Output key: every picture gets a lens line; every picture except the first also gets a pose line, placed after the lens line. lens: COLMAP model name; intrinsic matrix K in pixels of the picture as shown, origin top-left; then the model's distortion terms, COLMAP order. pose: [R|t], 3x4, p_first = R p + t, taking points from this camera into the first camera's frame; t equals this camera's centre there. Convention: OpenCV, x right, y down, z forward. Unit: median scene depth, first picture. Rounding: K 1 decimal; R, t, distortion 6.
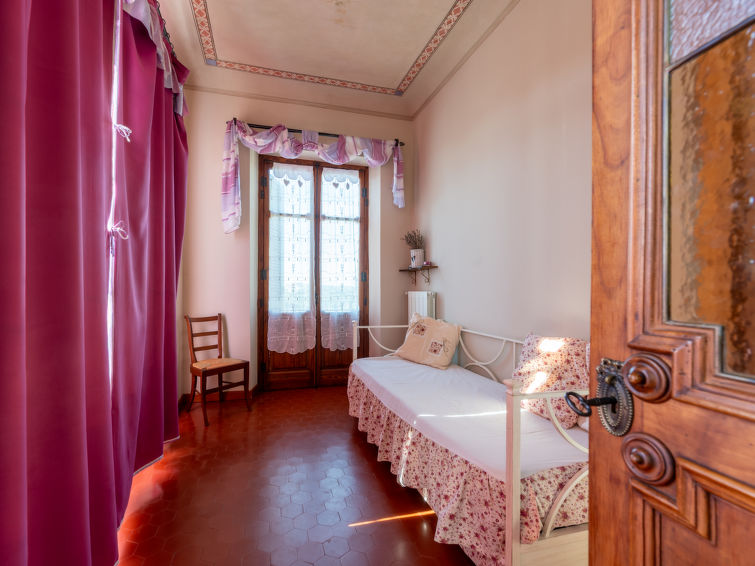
lens RADIAL K [[344.7, 0, 377.5], [0, 344.7, 283.0], [0, 0, 1]] dist [0.000760, 0.000332]
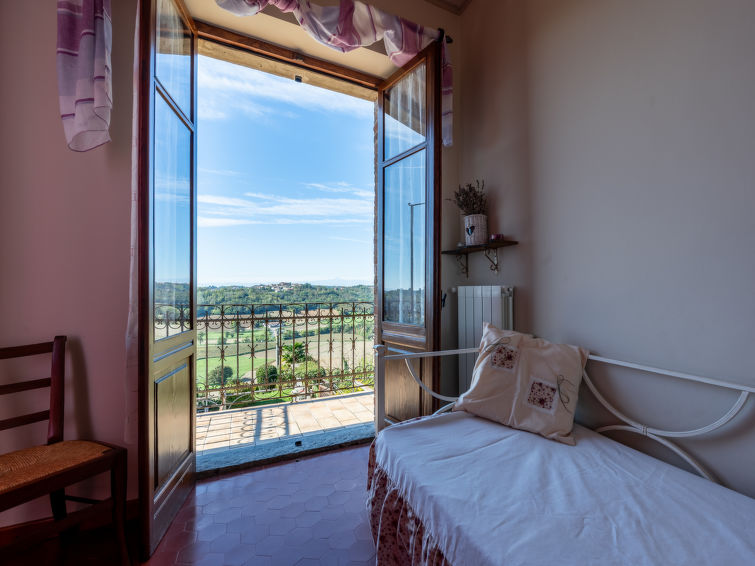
lens RADIAL K [[305.5, 0, 413.6], [0, 305.5, 279.9], [0, 0, 1]] dist [-0.000091, 0.000143]
pose [[0.985323, 0.001842, 0.170693, -0.088504], [0.000448, 0.999910, -0.013378, 0.023941], [-0.170702, 0.013258, 0.985234, 0.553422]]
